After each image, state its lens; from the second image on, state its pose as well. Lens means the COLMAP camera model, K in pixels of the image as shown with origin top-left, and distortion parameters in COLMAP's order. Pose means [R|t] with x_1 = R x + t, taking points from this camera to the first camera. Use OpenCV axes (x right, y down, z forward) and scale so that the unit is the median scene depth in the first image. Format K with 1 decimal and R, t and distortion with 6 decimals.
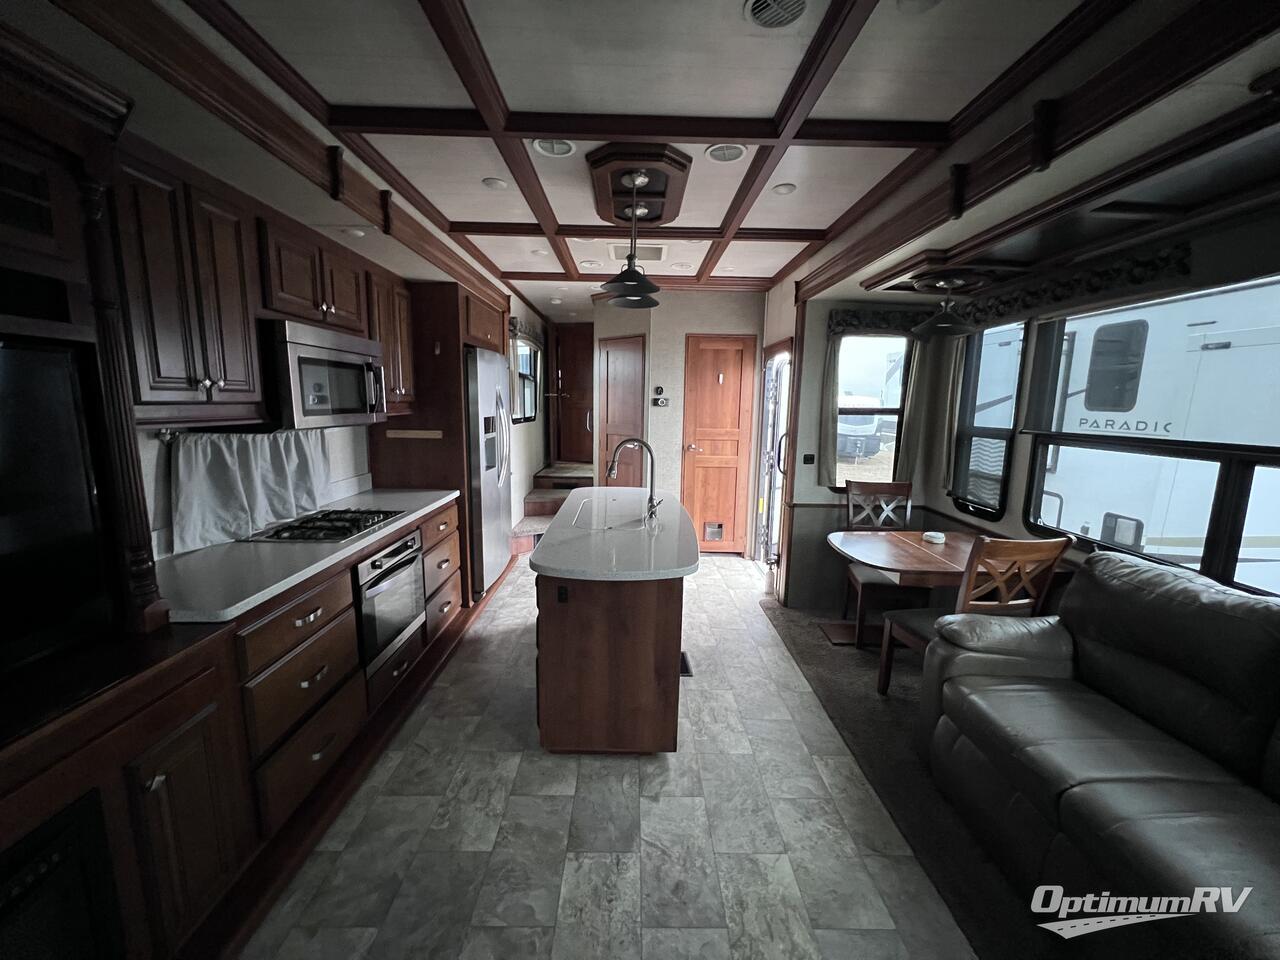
lens RADIAL K [[504.1, 0, 640.0], [0, 504.1, 480.0], [0, 0, 1]] dist [0.001861, 0.000111]
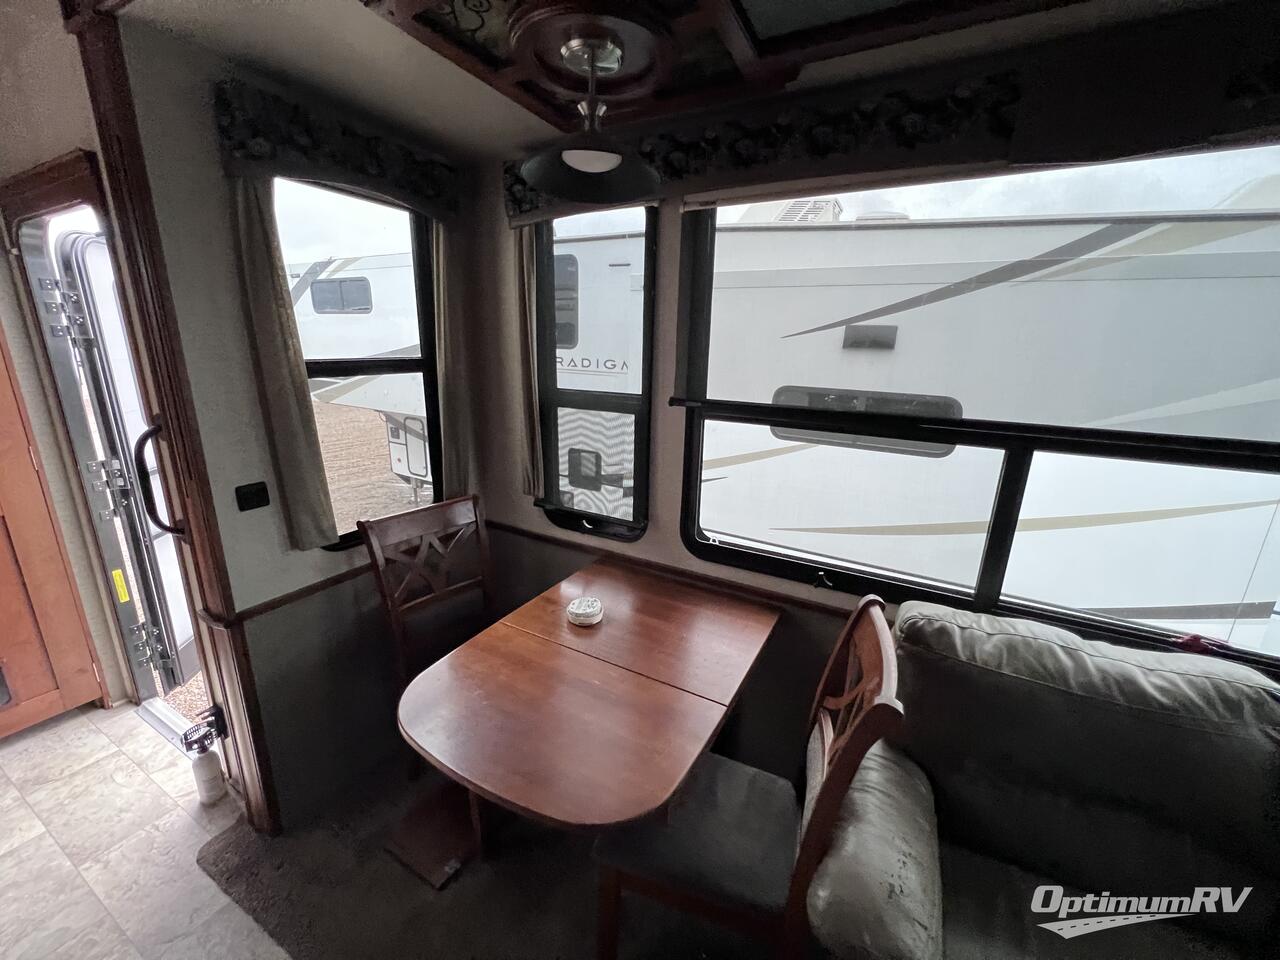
lens RADIAL K [[509.7, 0, 640.0], [0, 509.7, 480.0], [0, 0, 1]] dist [-0.000026, 0.000034]
pose [[0.487428, -0.232431, 0.841659, 0.170072], [0.120877, 0.972600, 0.198588, -0.108919], [-0.864756, 0.004940, 0.502168, 0.608308]]
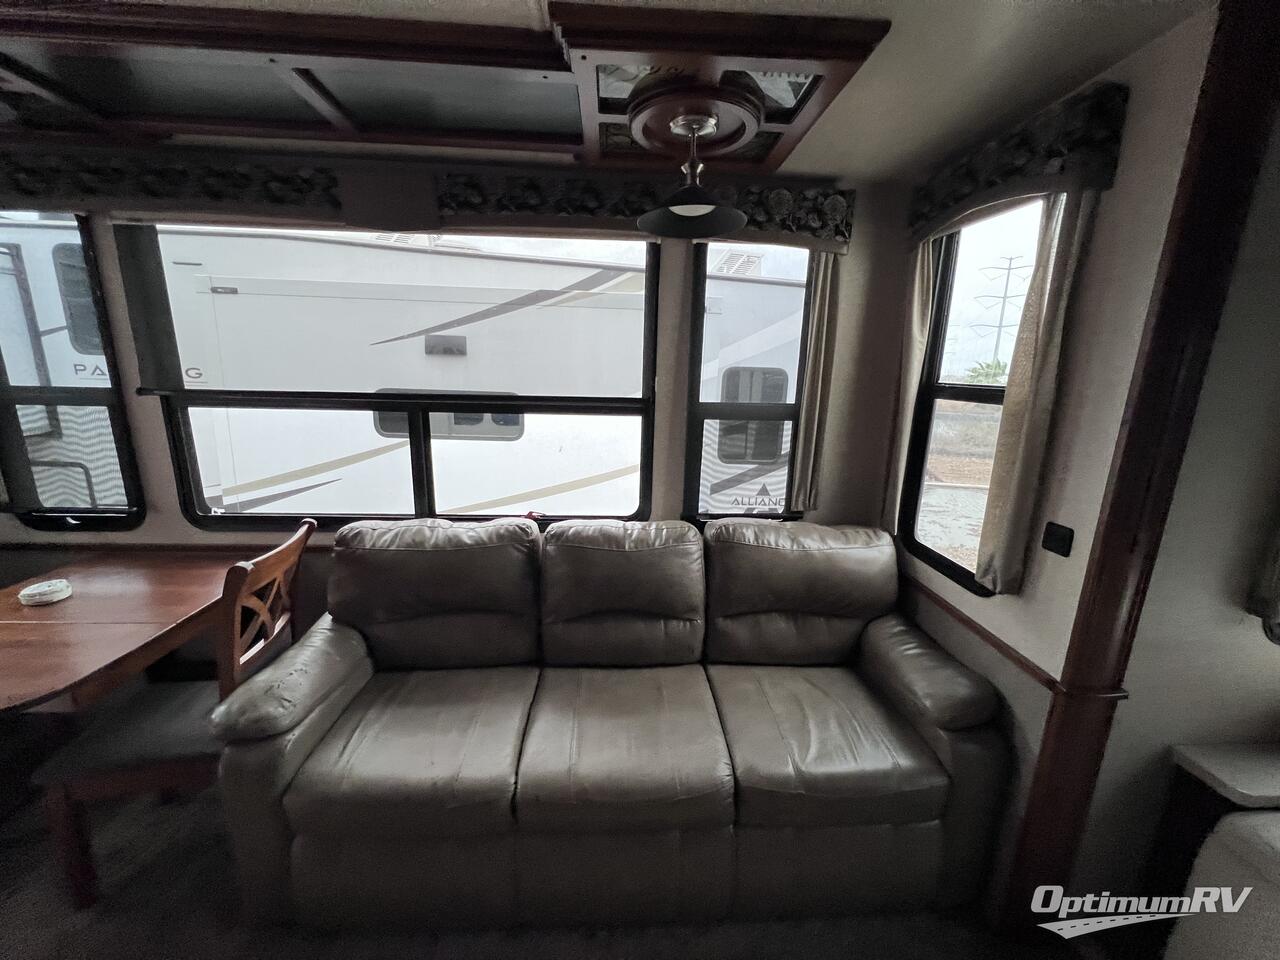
lens RADIAL K [[509.7, 0, 640.0], [0, 509.7, 480.0], [0, 0, 1]] dist [-0.000026, 0.000034]
pose [[-0.043745, -0.238796, 0.970084, 0.033867], [0.129289, 0.961495, 0.242512, -0.051286], [-0.990642, 0.136030, -0.011187, 0.303876]]
